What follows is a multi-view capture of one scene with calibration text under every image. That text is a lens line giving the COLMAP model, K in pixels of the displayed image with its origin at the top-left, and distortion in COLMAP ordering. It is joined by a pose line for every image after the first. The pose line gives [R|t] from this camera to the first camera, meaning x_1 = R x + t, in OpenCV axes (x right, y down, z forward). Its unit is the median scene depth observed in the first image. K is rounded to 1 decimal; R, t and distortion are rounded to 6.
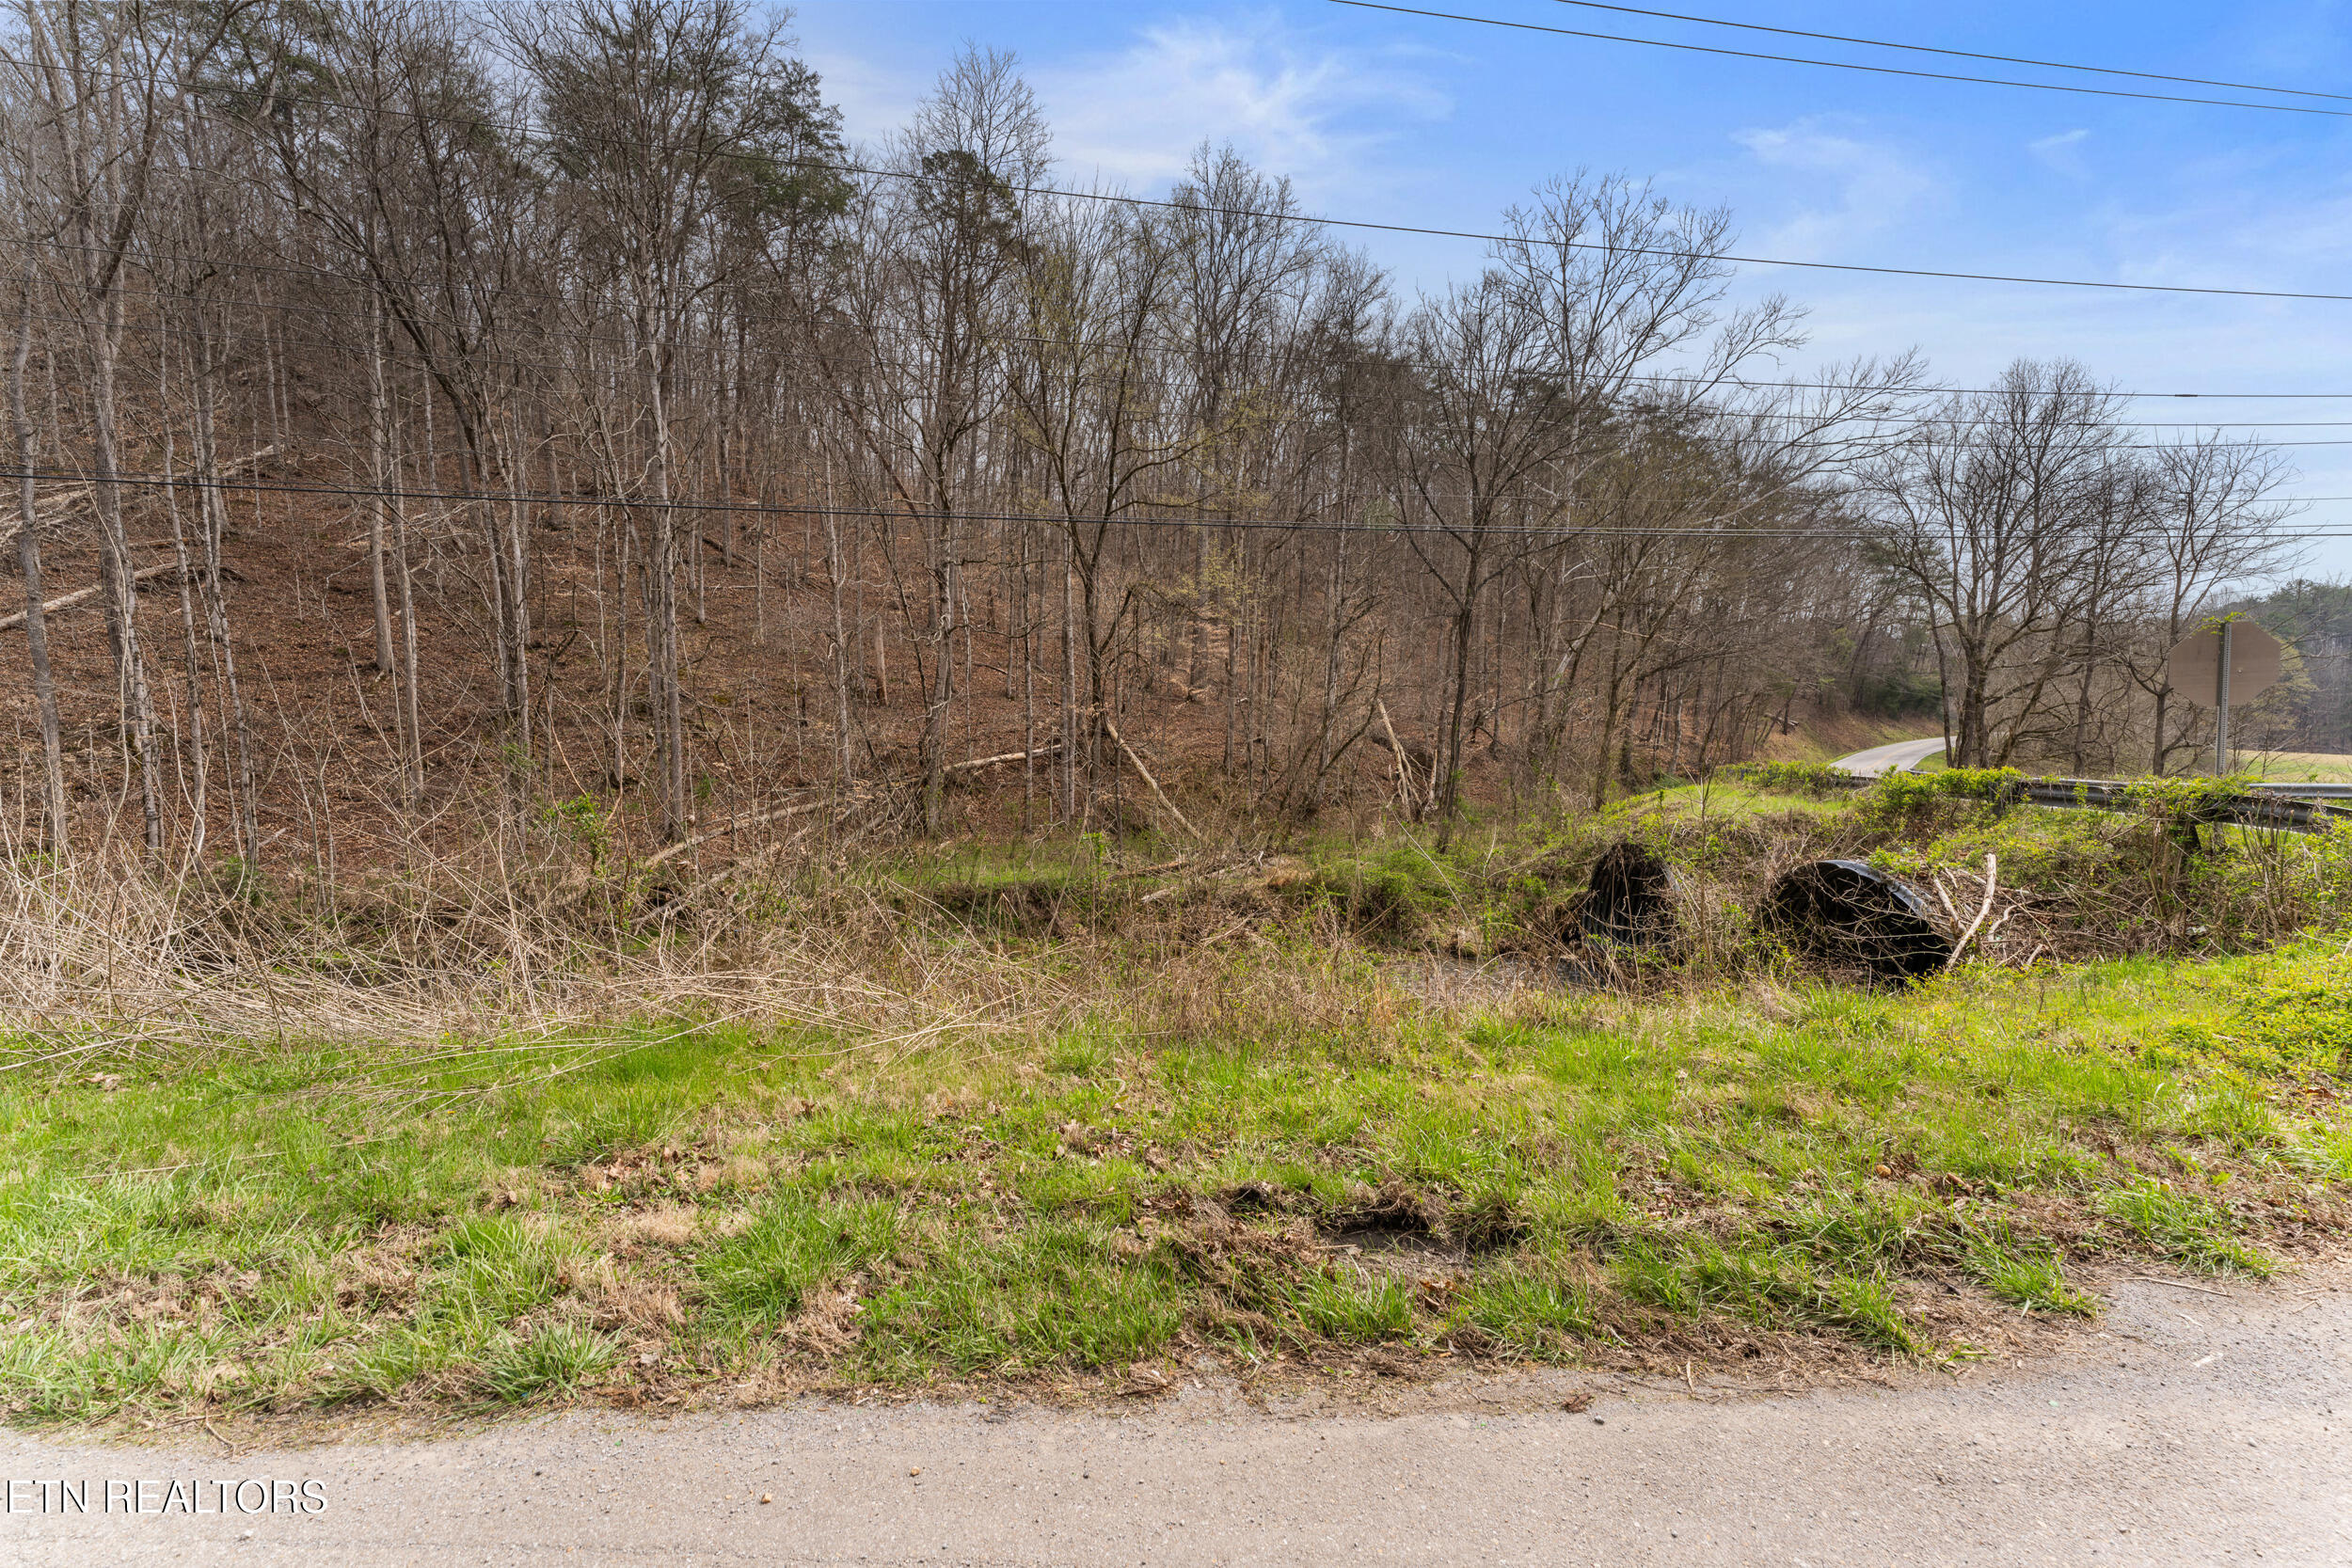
lens RADIAL K [[948.8, 0, 1176.0], [0, 948.8, 784.0], [0, 0, 1]] dist [-0.000885, -0.000192]
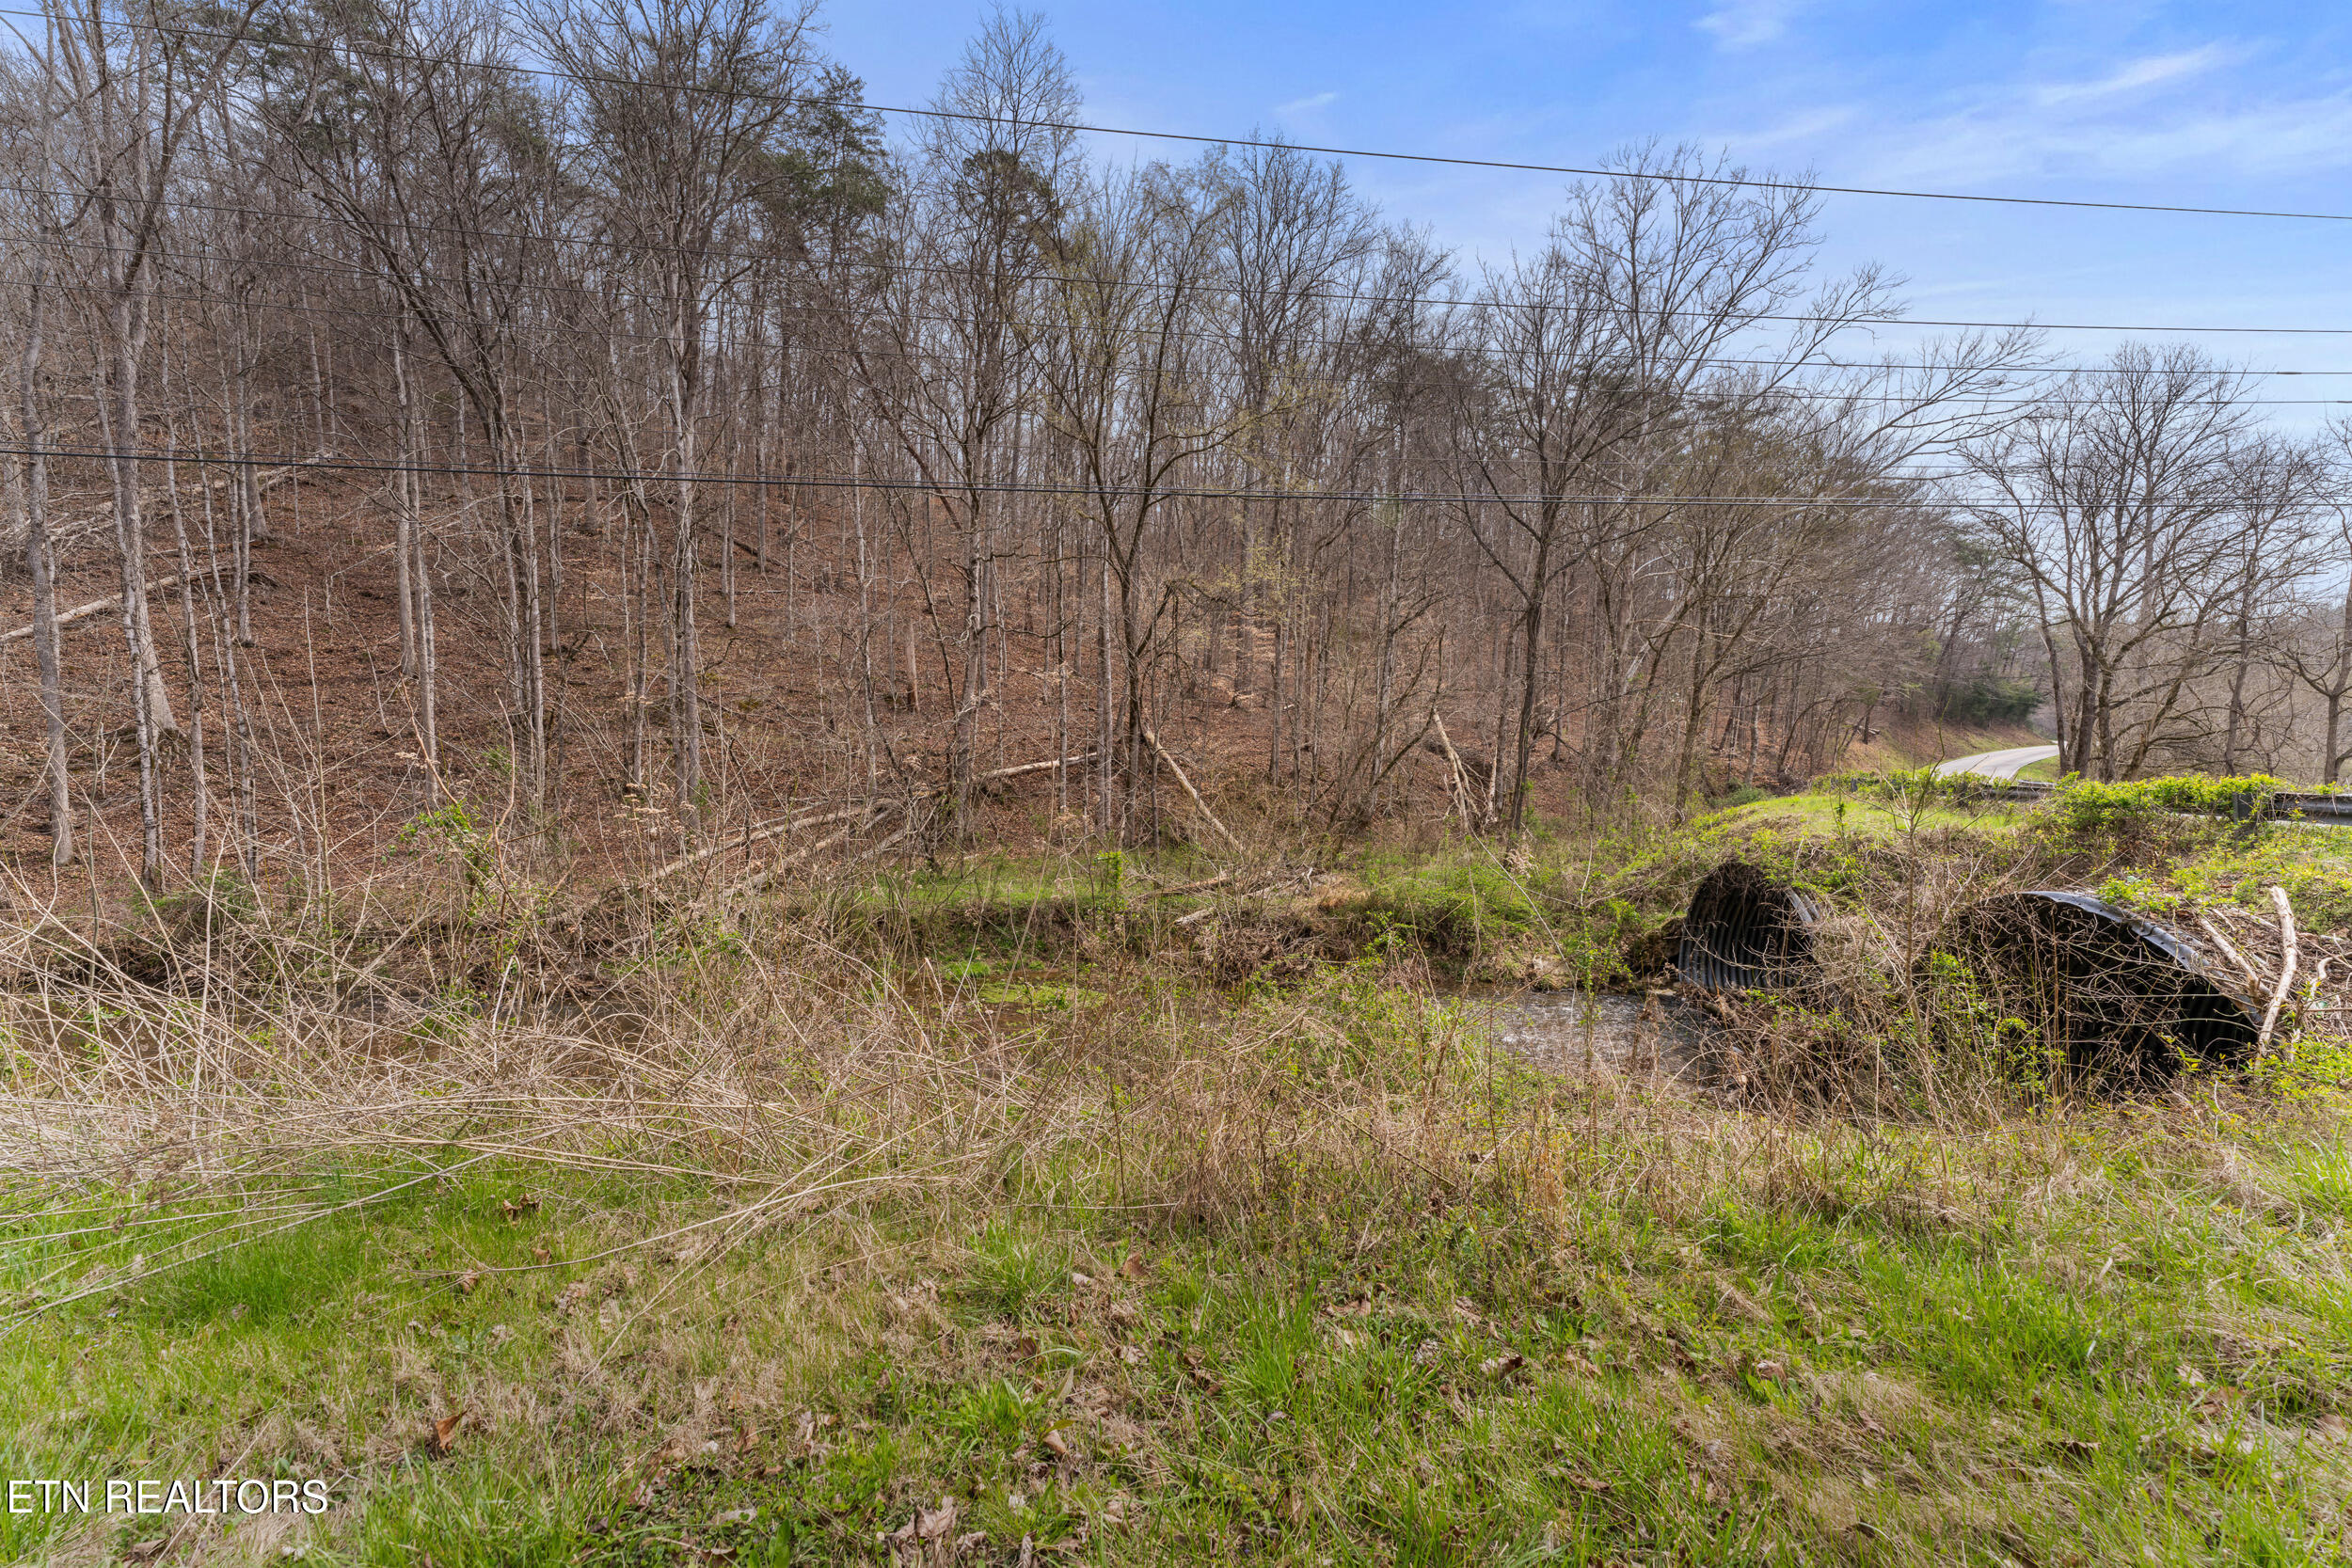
lens RADIAL K [[947.7, 0, 1175.1], [0, 947.7, 775.5], [0, 0, 1]] dist [-0.001969, -0.000026]
pose [[0.998757, 0.001478, -0.049819, 0.003951], [-0.002461, 0.999804, -0.019668, 0.000364], [0.049780, 0.019767, 0.998565, 0.060326]]
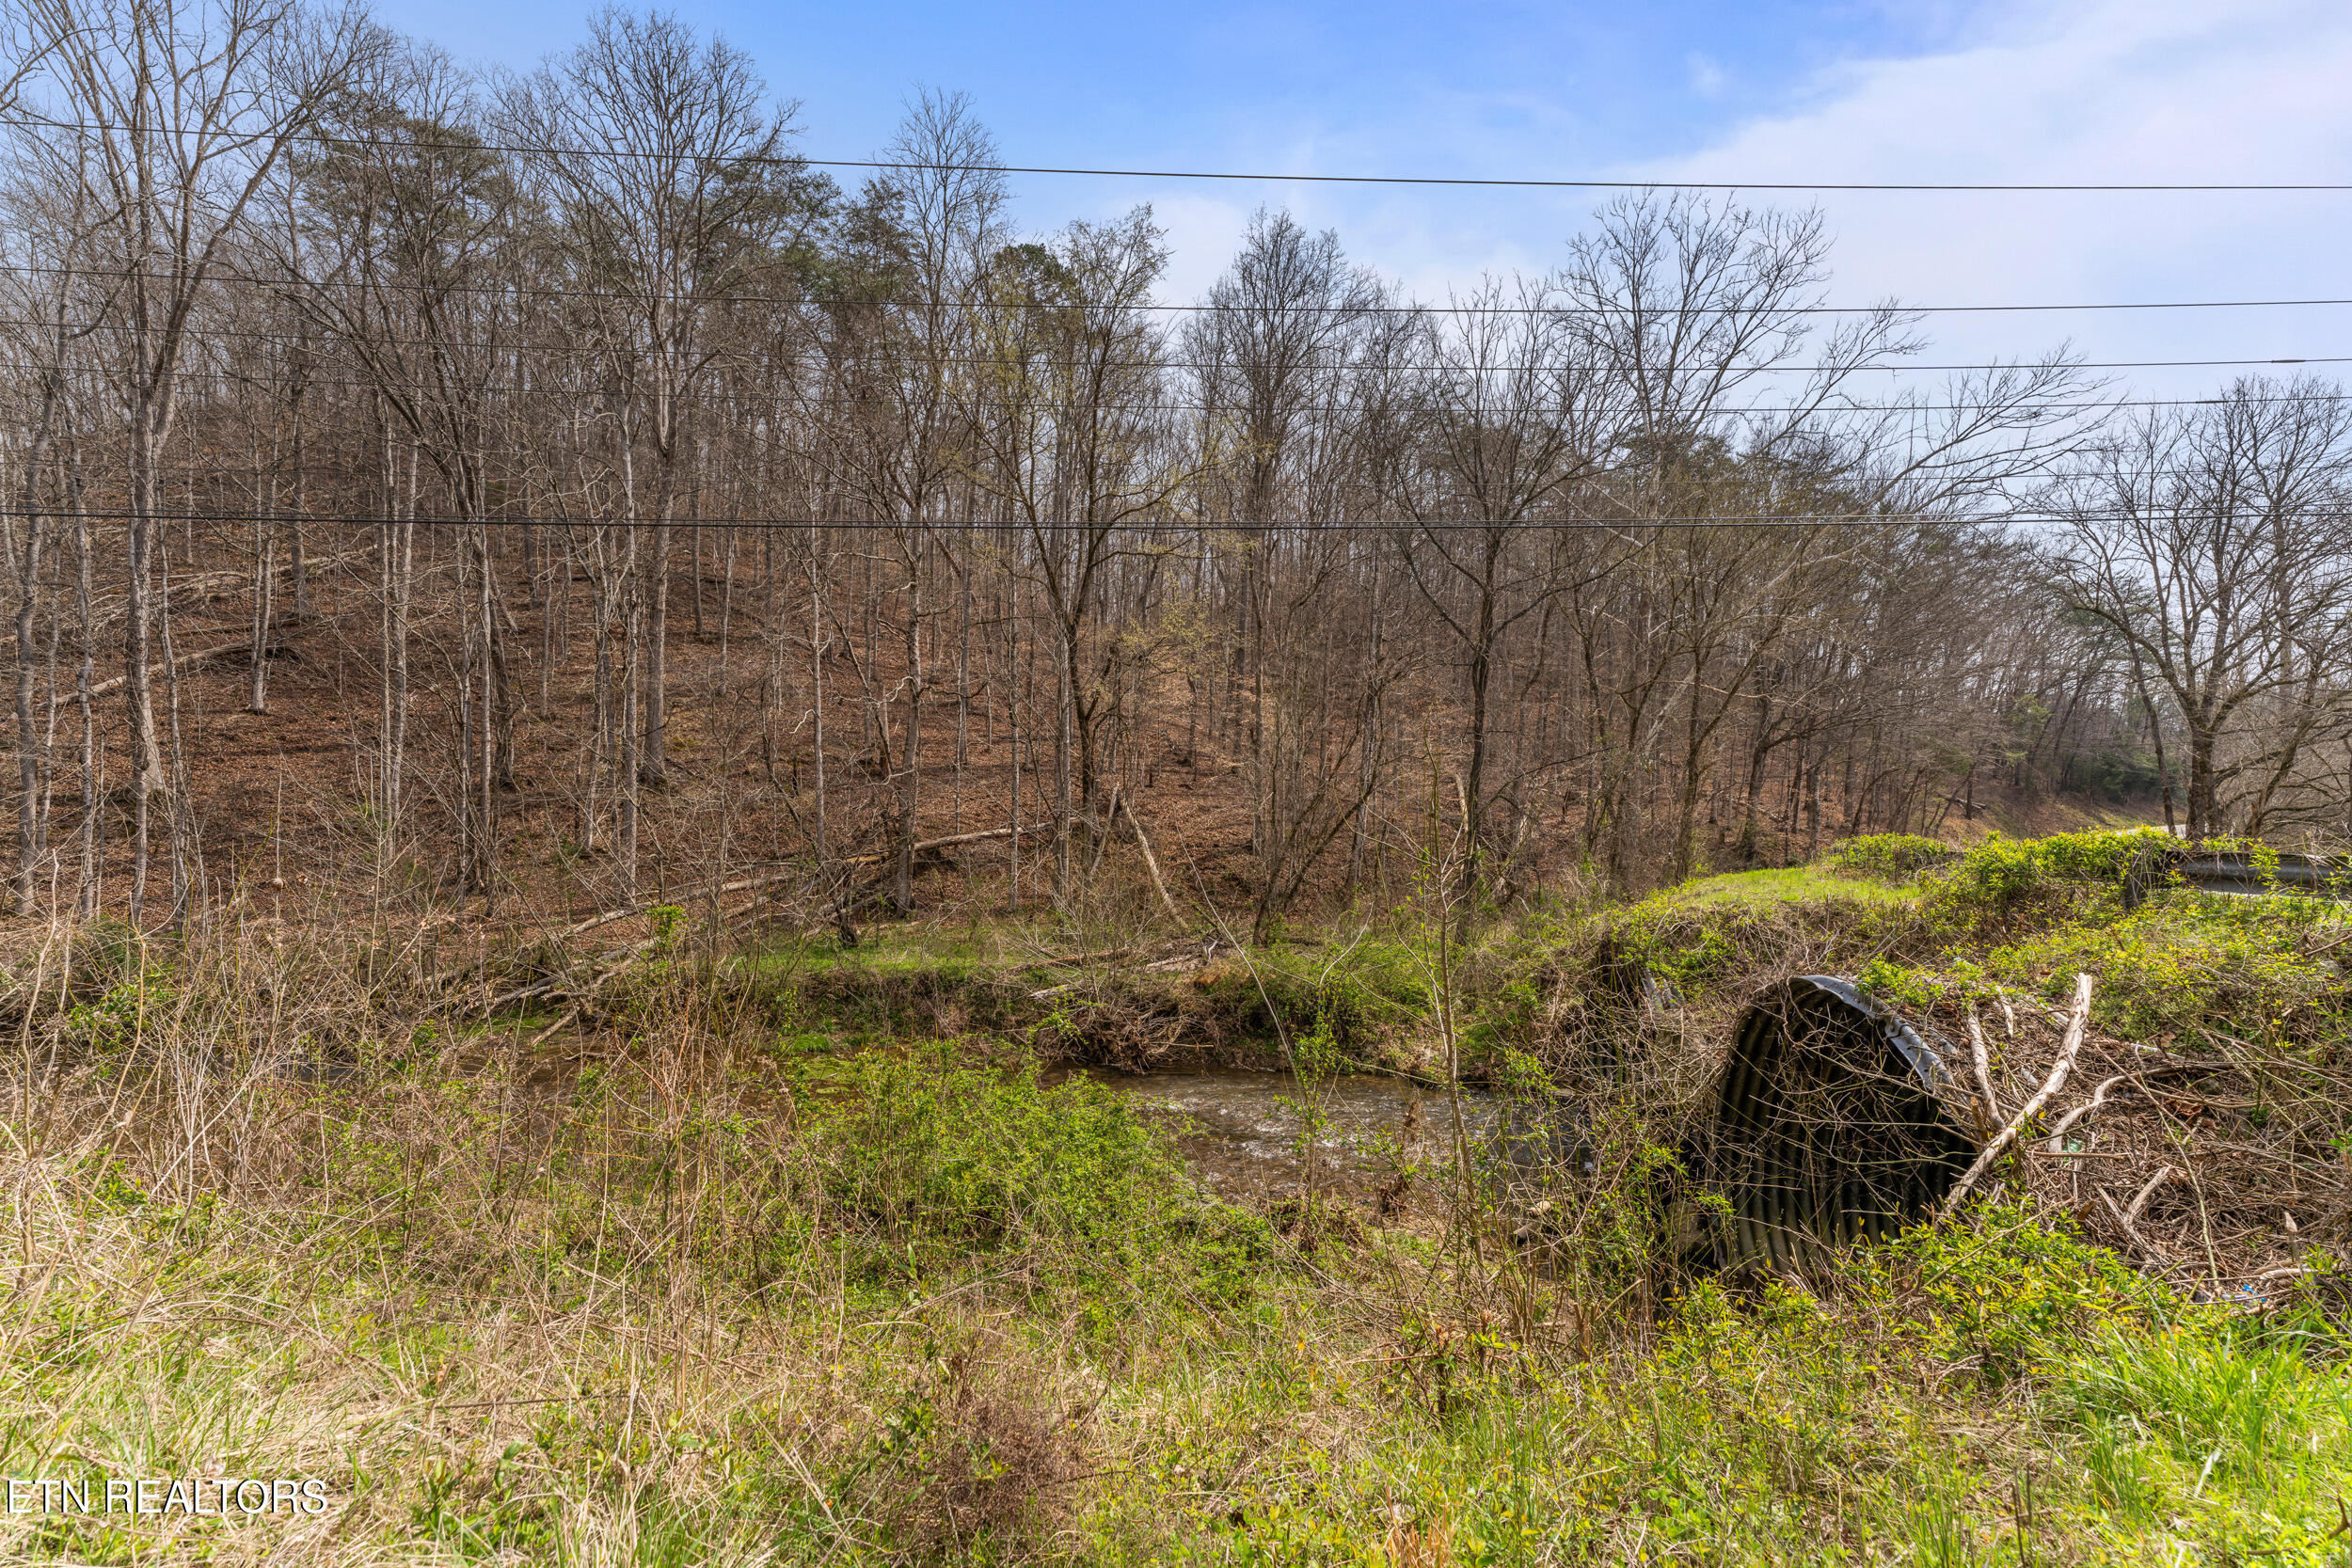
lens RADIAL K [[942.3, 0, 1176.0], [0, 942.3, 784.0], [0, 0, 1]] dist [0.001860, 0.000463]
pose [[0.989469, -0.000979, -0.144742, 0.128551], [-0.012285, 0.995801, -0.090716, 0.006179], [0.144223, 0.091539, 0.985302, 0.114943]]
